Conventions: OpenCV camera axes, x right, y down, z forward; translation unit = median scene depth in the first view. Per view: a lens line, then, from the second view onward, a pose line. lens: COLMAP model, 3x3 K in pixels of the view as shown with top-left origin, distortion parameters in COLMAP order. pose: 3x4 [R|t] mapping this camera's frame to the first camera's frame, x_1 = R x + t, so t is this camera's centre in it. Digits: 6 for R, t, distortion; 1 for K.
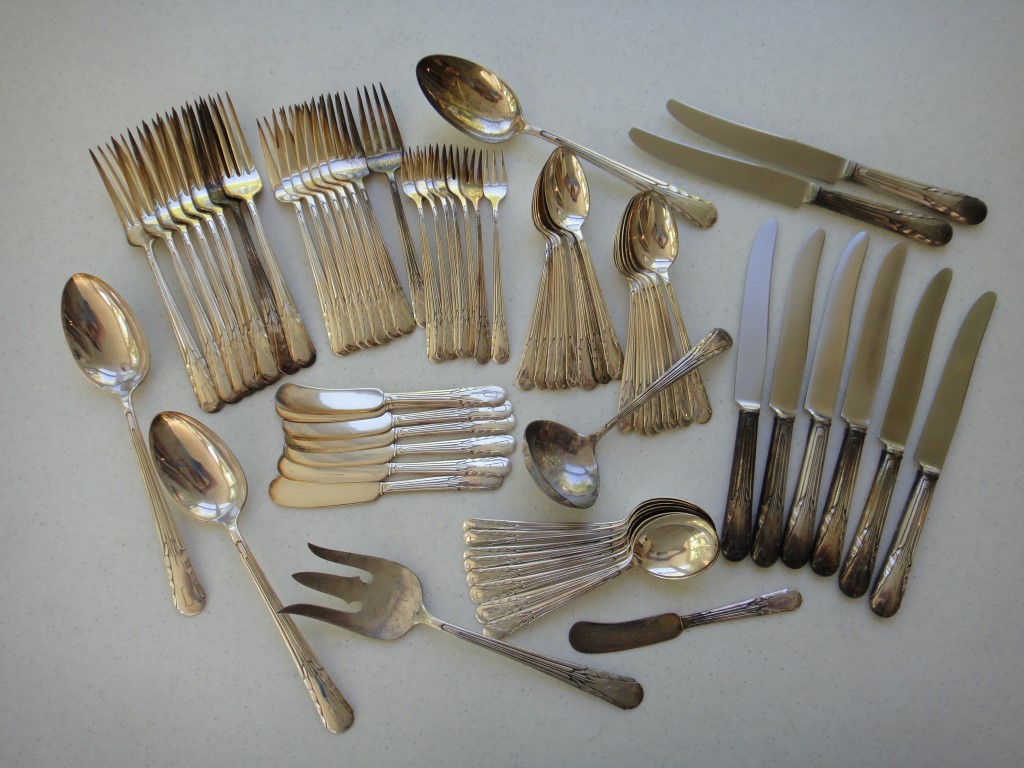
lens RADIAL K [[760.0, 0, 516.5], [0, 760.0, 389.9], [0, 0, 1]] dist [0.035096, -0.011750]
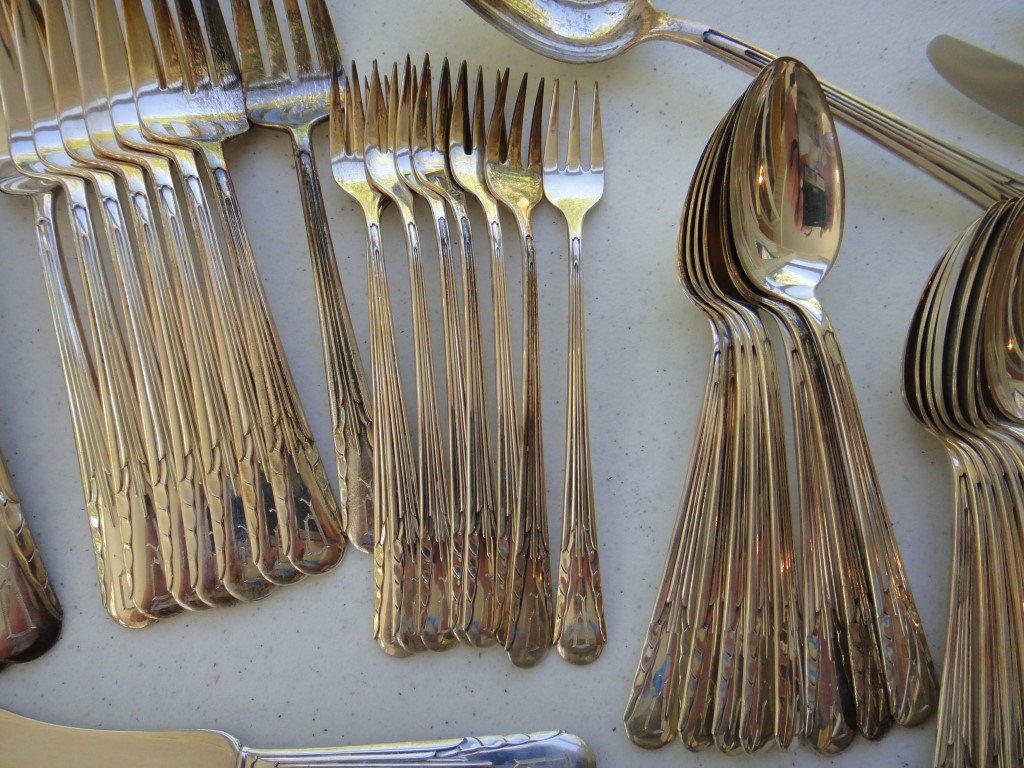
lens RADIAL K [[760.0, 0, 504.0], [0, 760.0, 380.4], [0, 0, 1]] dist [0.035096, -0.011750]
pose [[0.999204, 0.037448, -0.013721, -0.055860], [-0.037916, 0.998646, -0.035629, -0.153474], [0.012368, 0.036121, 0.999271, 0.639860]]
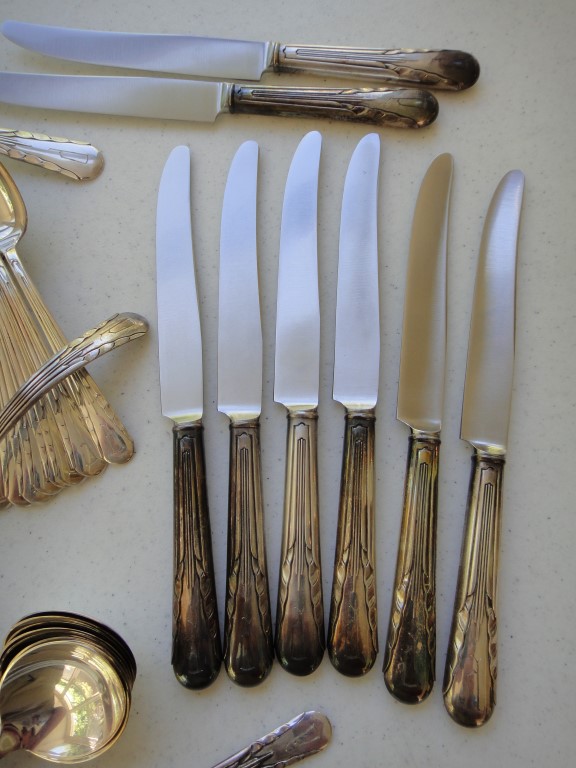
lens RADIAL K [[570.0, 0, 288.0], [0, 570.0, 387.2], [0, 0, 1]] dist [0.035096, -0.011750]
pose [[0.972260, -0.233664, 0.010558, 0.379451], [0.233517, 0.967077, -0.101158, 0.061884], [0.013427, 0.100818, 0.994814, 0.521363]]
